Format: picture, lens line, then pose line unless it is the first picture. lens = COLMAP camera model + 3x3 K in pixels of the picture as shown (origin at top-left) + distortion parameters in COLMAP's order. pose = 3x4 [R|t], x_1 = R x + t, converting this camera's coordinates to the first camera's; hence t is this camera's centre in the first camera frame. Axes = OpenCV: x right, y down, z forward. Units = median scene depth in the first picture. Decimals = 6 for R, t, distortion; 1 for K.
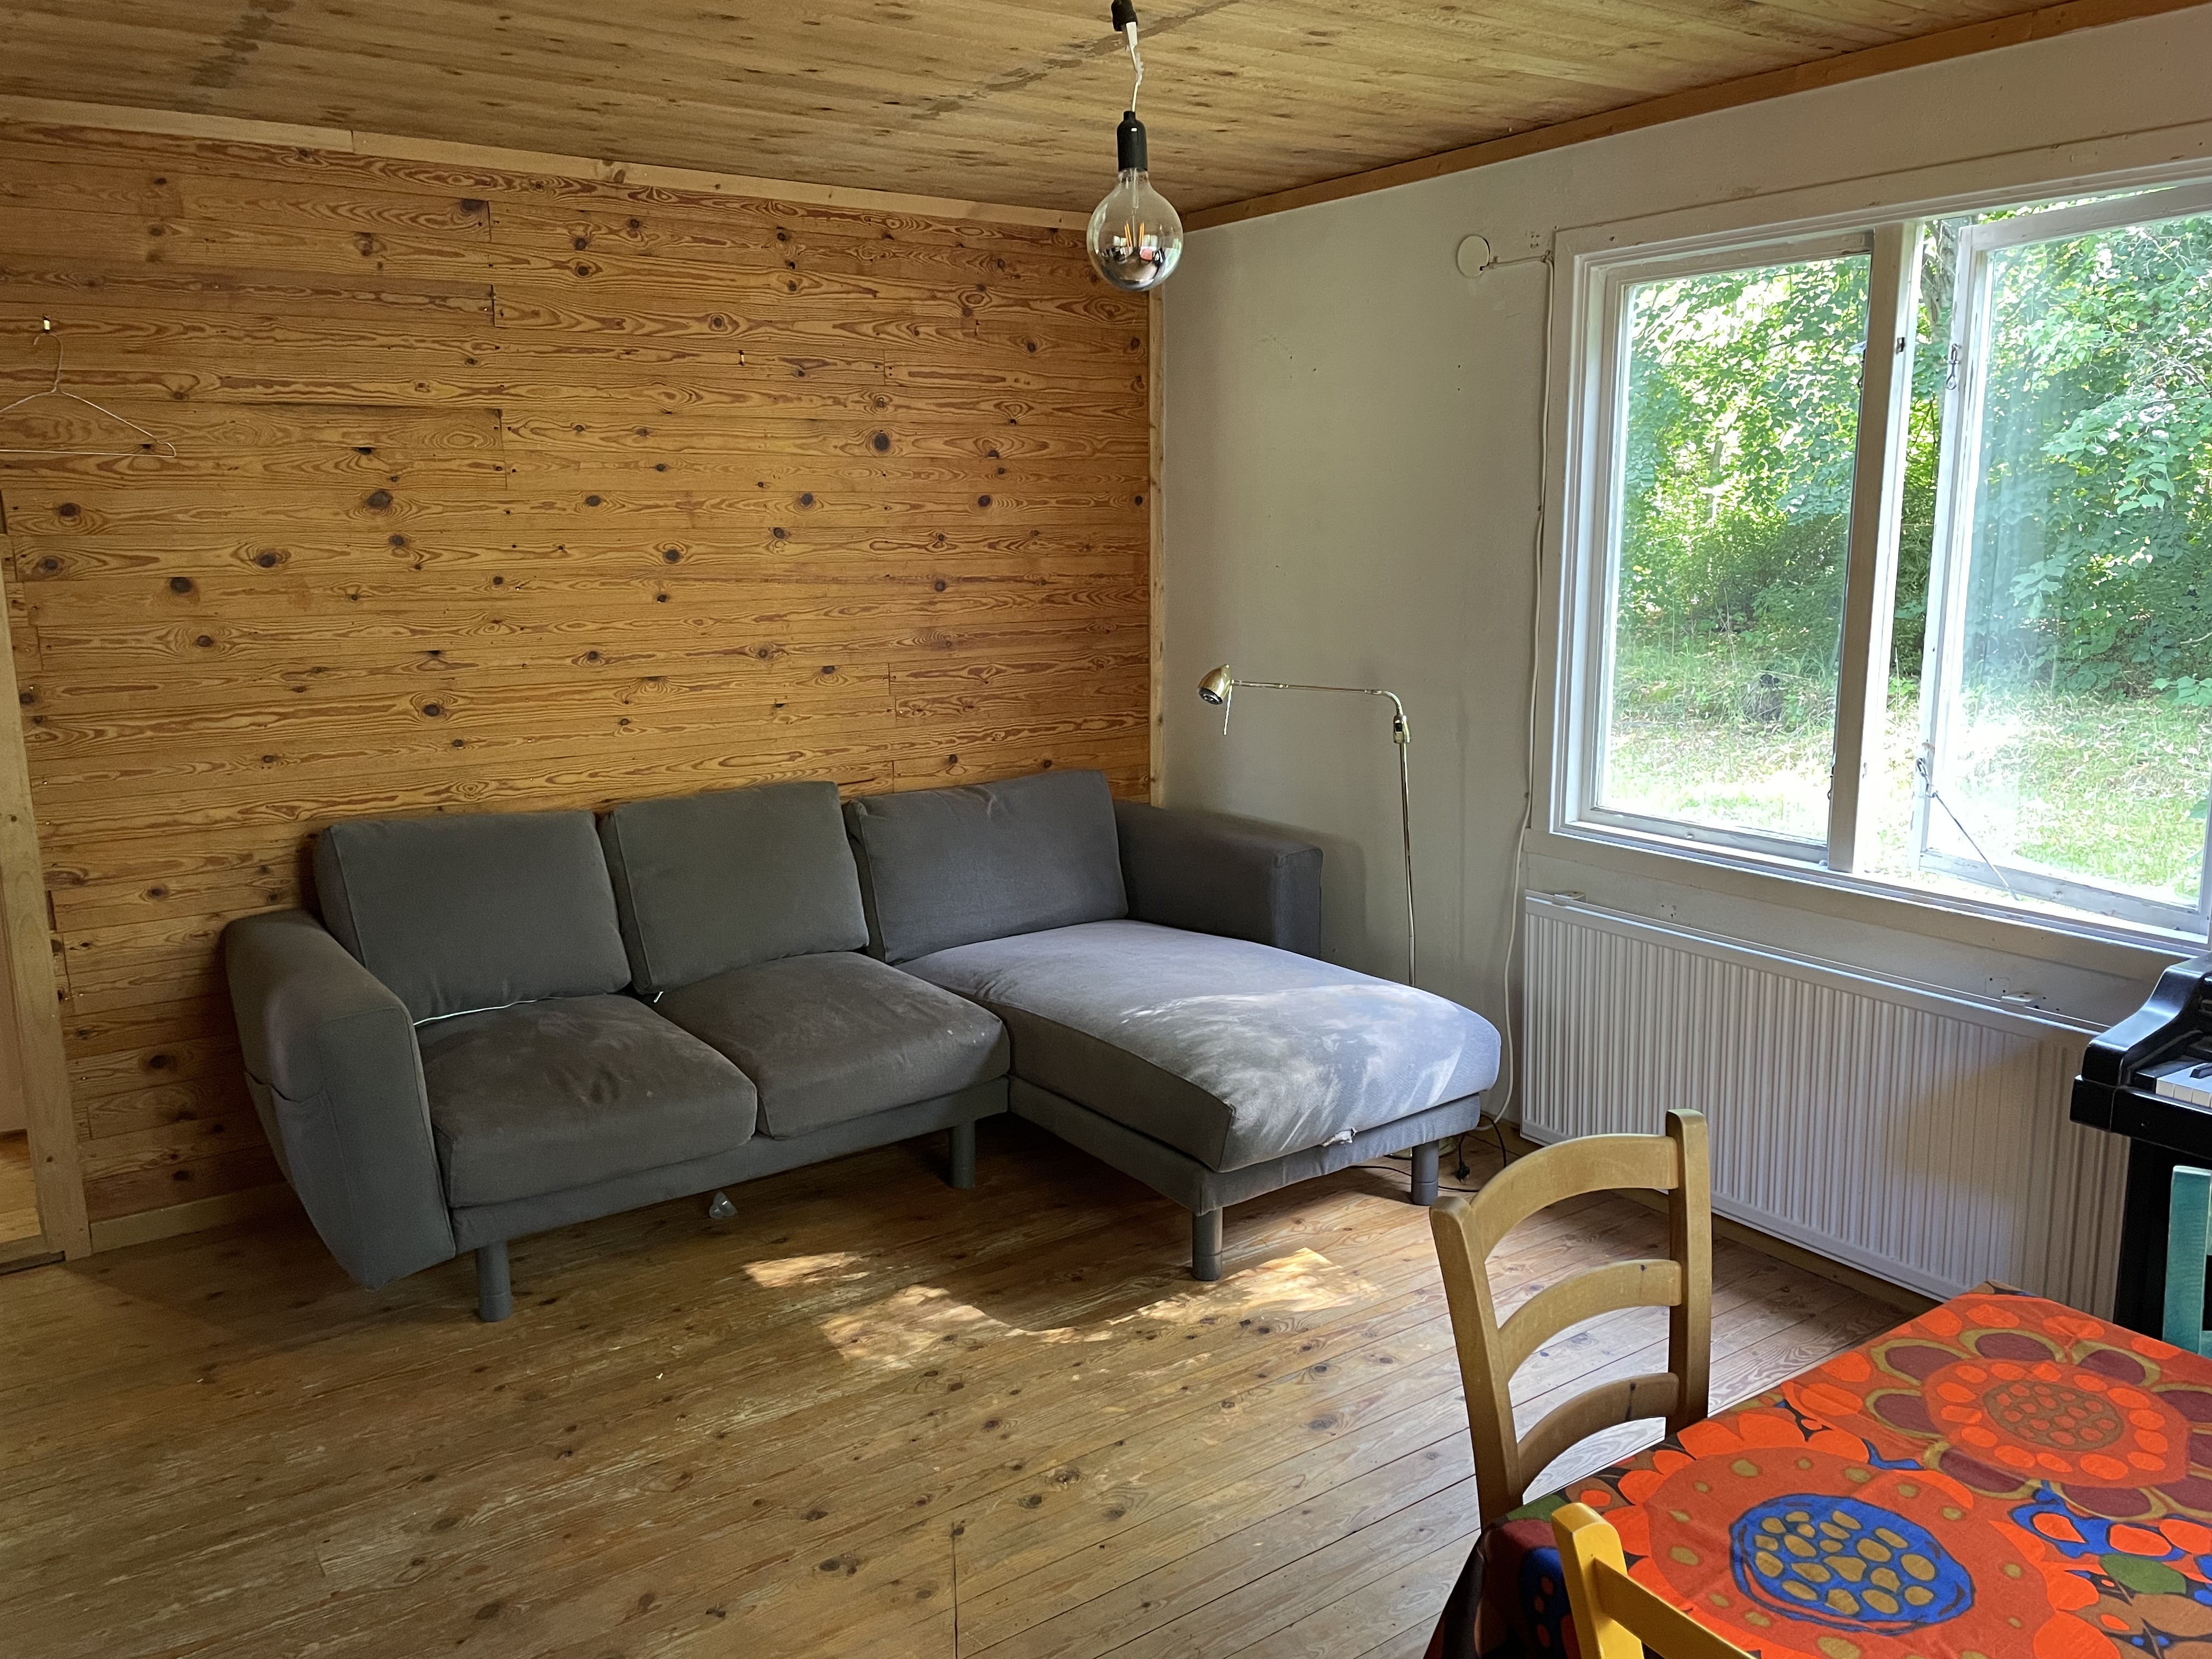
lens RADIAL K [[1687.9, 0, 1106.0], [0, 1687.9, 829.5], [0, 0, 1]] dist [0.011920, 0.002831]
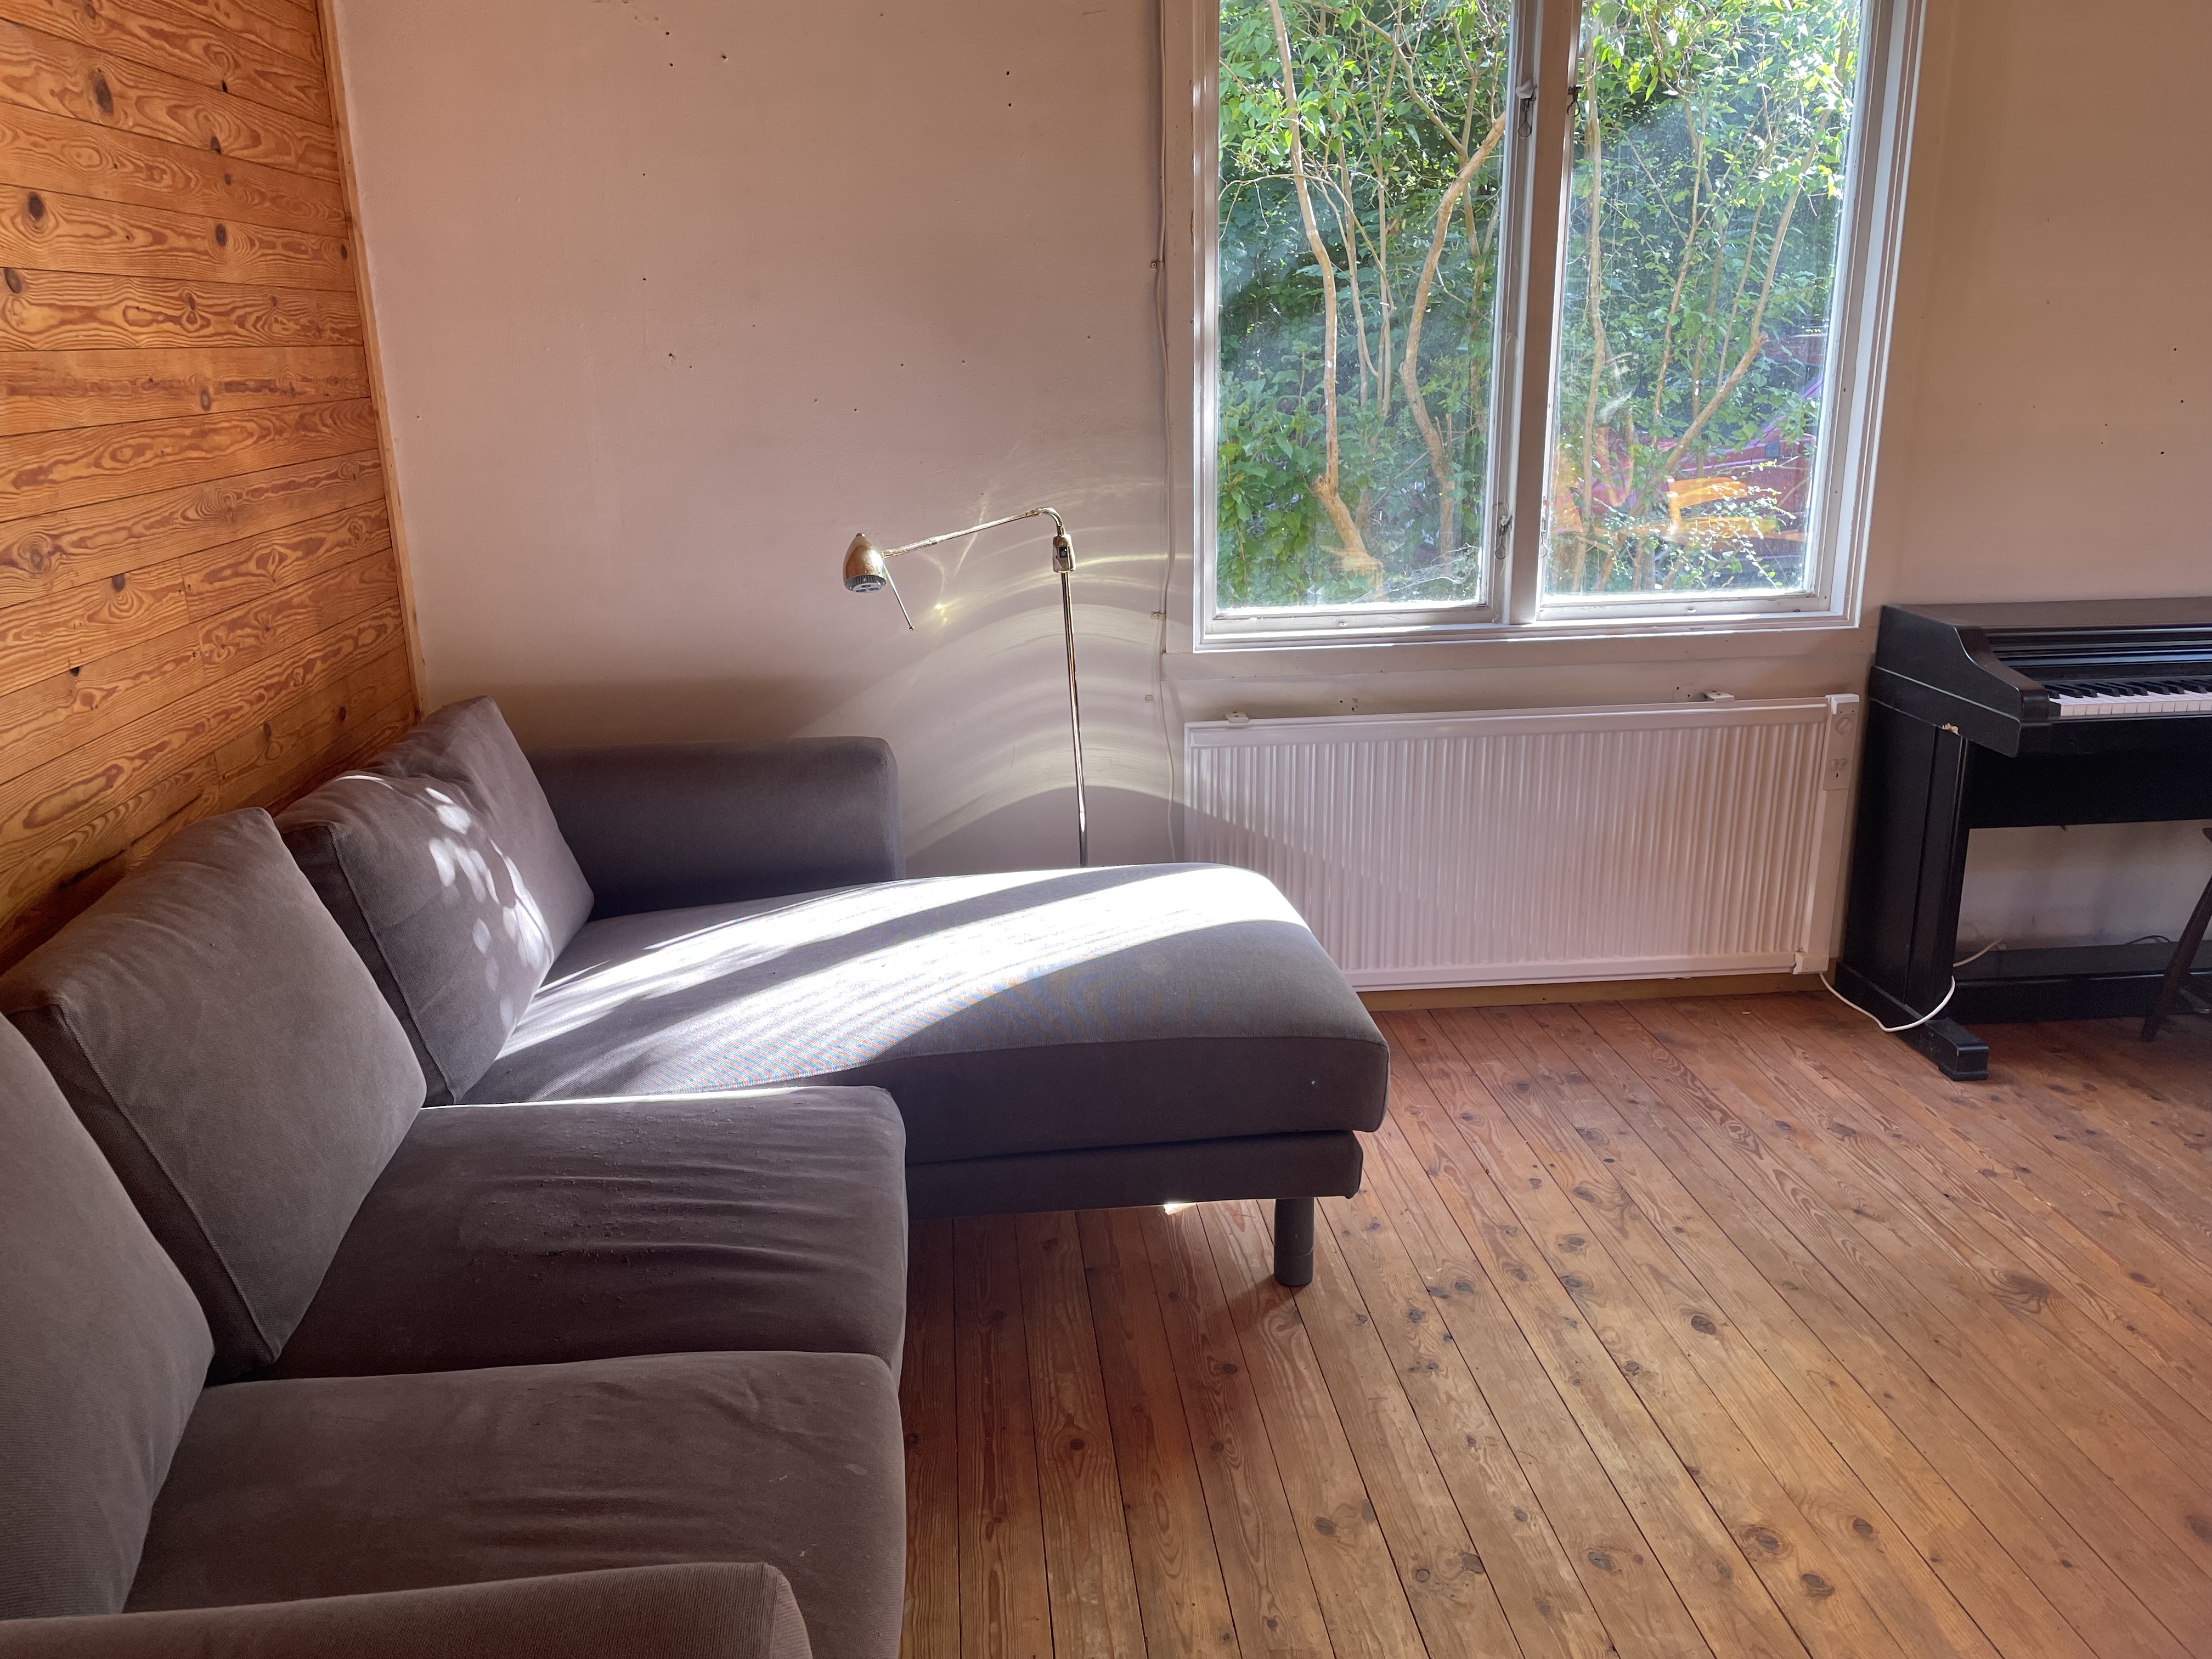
lens RADIAL K [[1687.9, 0, 1106.0], [0, 1687.9, 829.5], [0, 0, 1]] dist [0.011920, 0.002831]
pose [[0.497149, -0.247633, 0.831577, -0.440461], [0.174179, 0.967381, 0.183943, -0.066771], [-0.850003, 0.053396, 0.524065, 0.517408]]
